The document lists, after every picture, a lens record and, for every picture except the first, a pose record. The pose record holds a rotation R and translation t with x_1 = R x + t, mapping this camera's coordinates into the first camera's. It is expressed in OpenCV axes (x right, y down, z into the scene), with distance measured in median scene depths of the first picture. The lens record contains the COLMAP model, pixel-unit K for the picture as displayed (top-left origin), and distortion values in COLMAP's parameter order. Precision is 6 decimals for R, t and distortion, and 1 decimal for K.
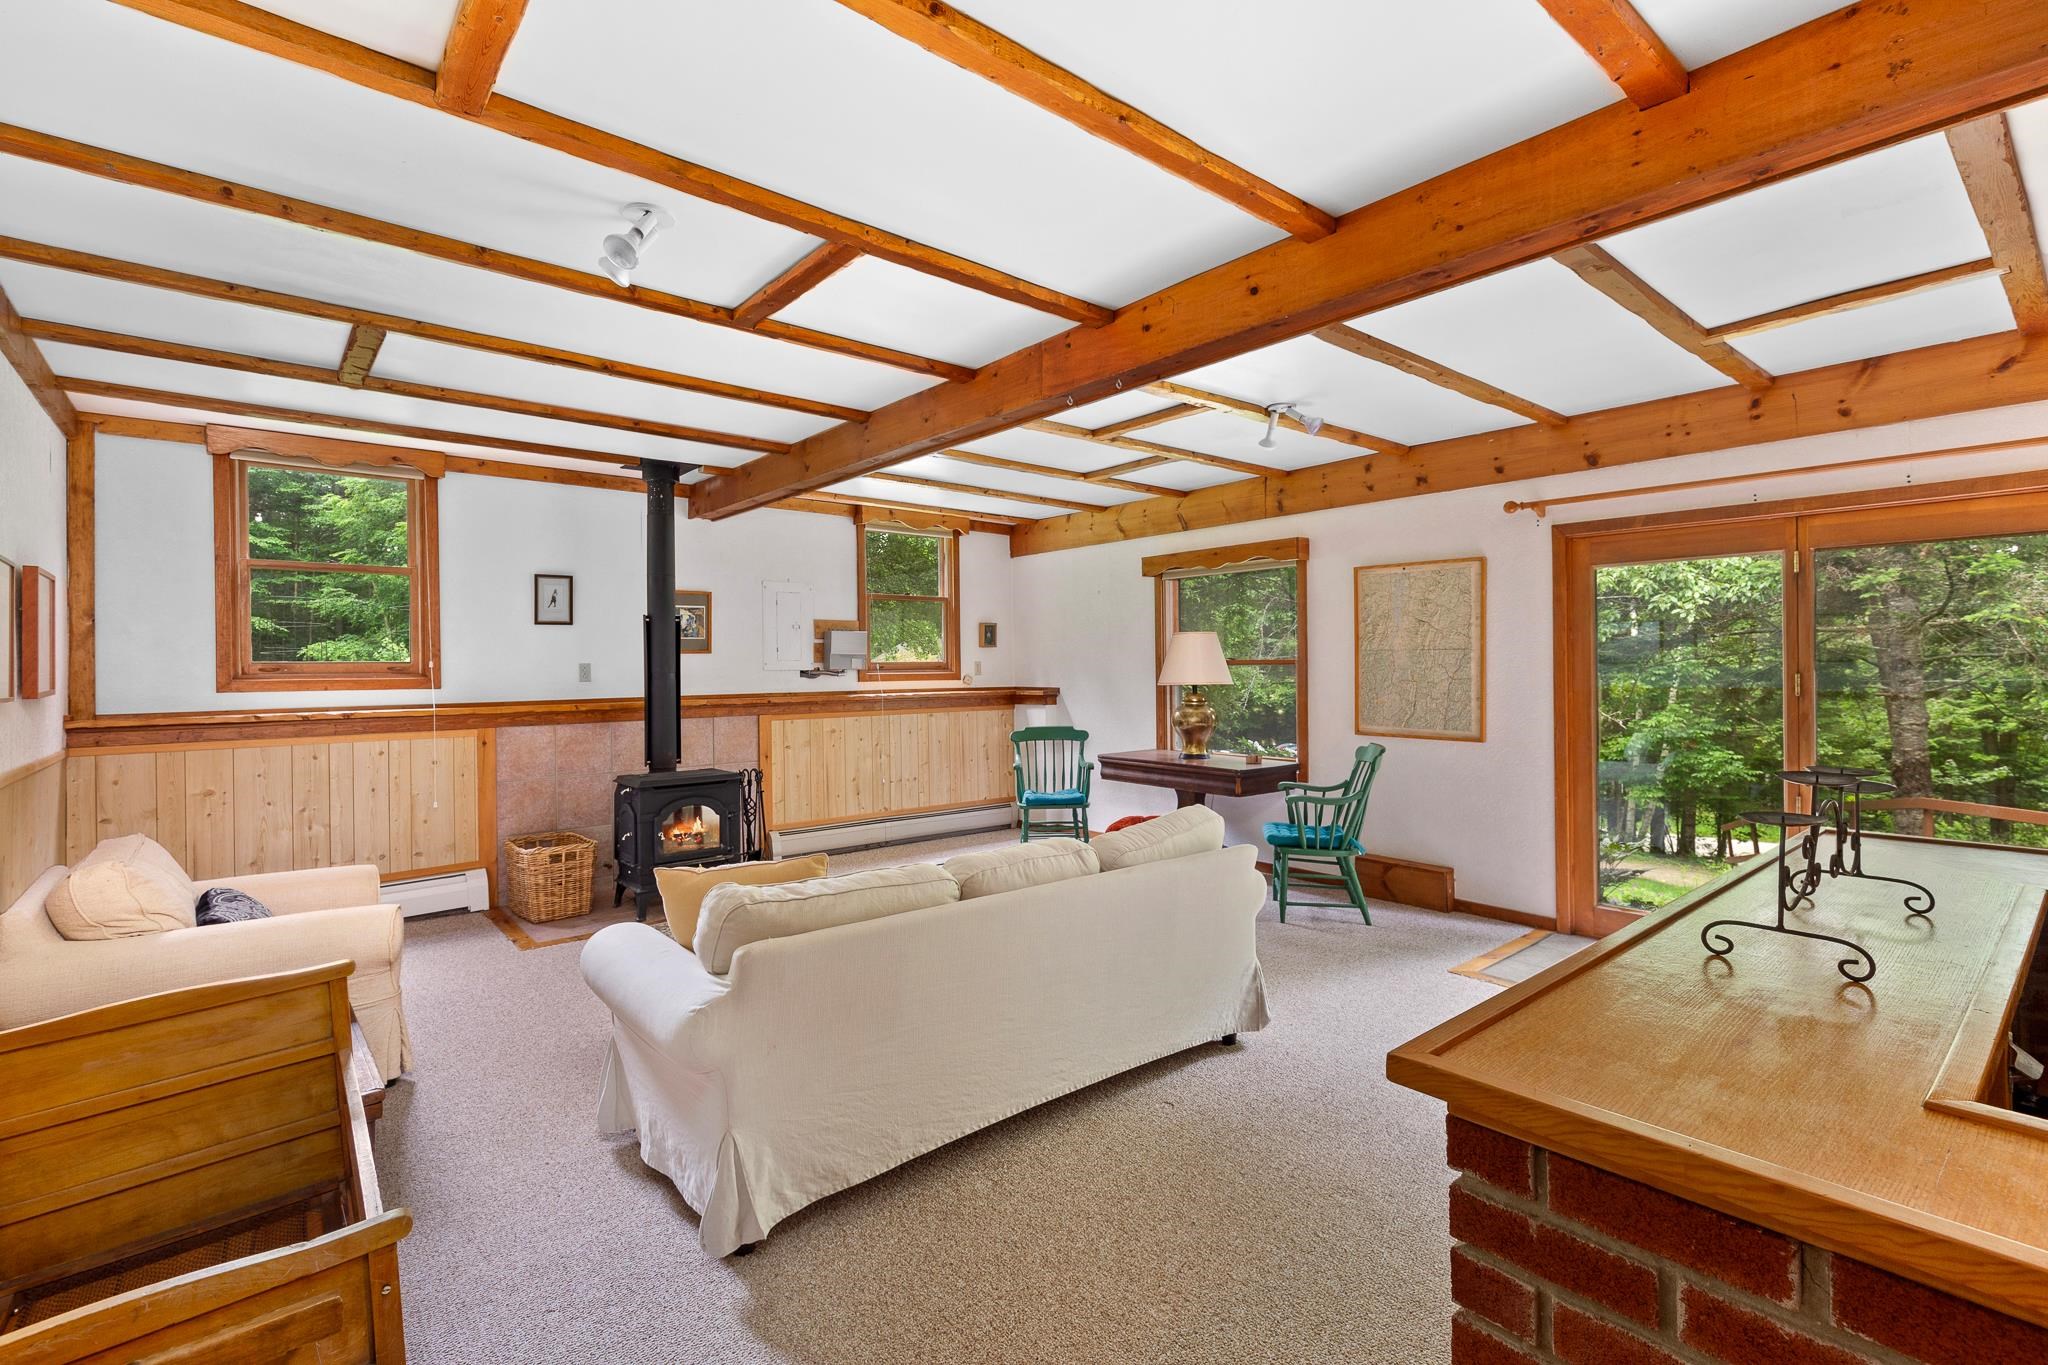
lens RADIAL K [[929.6, 0, 1027.9], [0, 929.6, 669.3], [0, 0, 1]] dist [0.002243, 0.000305]
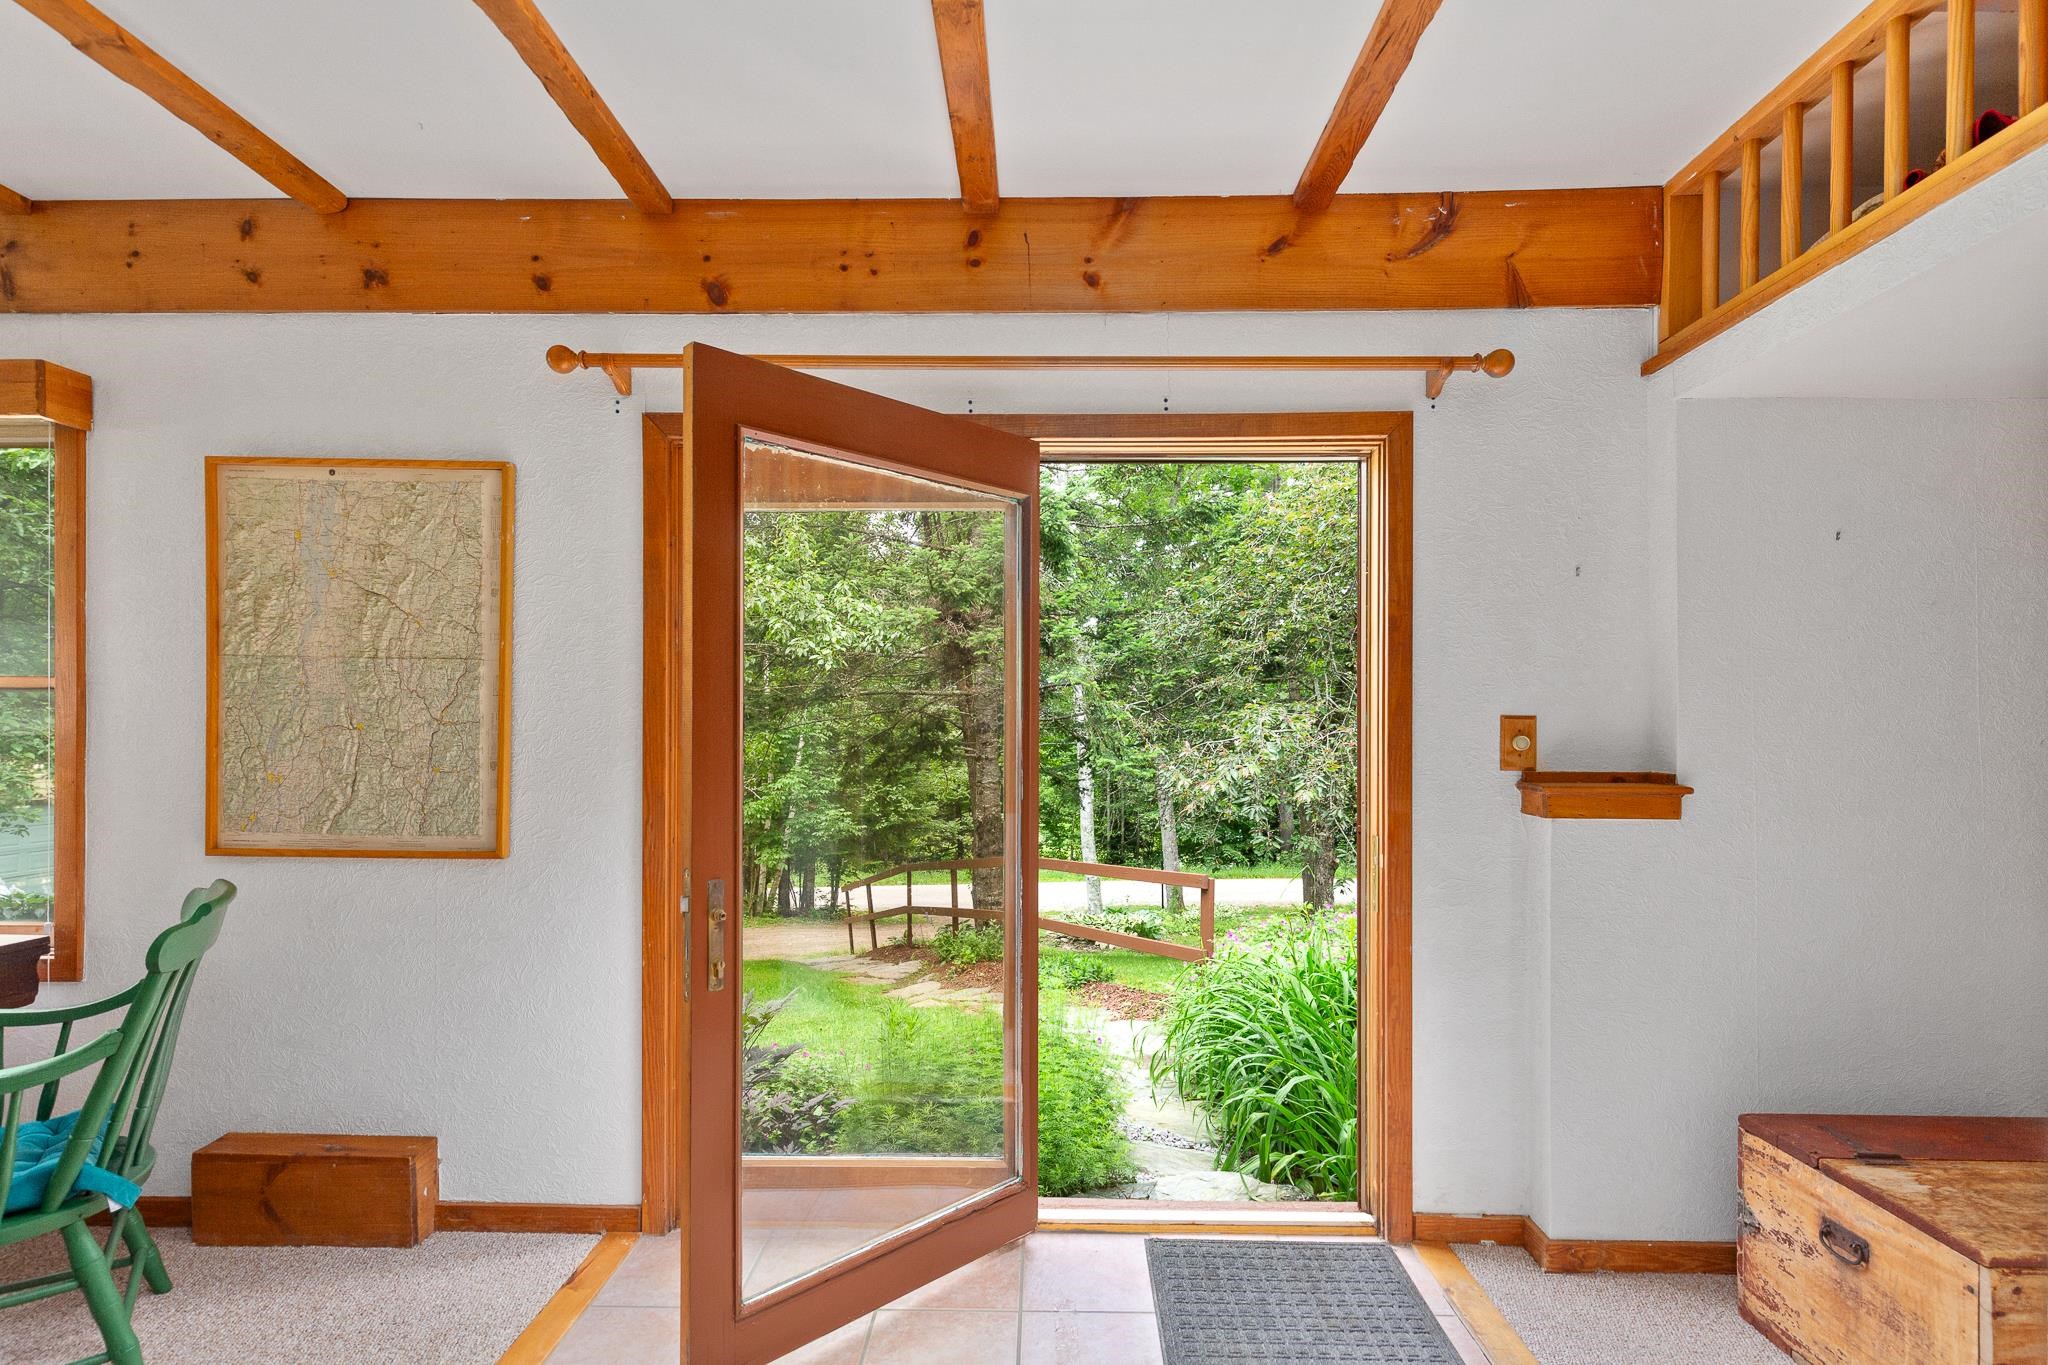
lens RADIAL K [[948.4, 0, 1025.2], [0, 948.4, 733.3], [0, 0, 1]] dist [0.001501, 0.000046]
pose [[0.663129, 0.009725, 0.748442, 0.263149], [-0.007486, 0.999952, -0.006359, 0.014265], [-0.748467, -0.001386, 0.663170, 0.419227]]
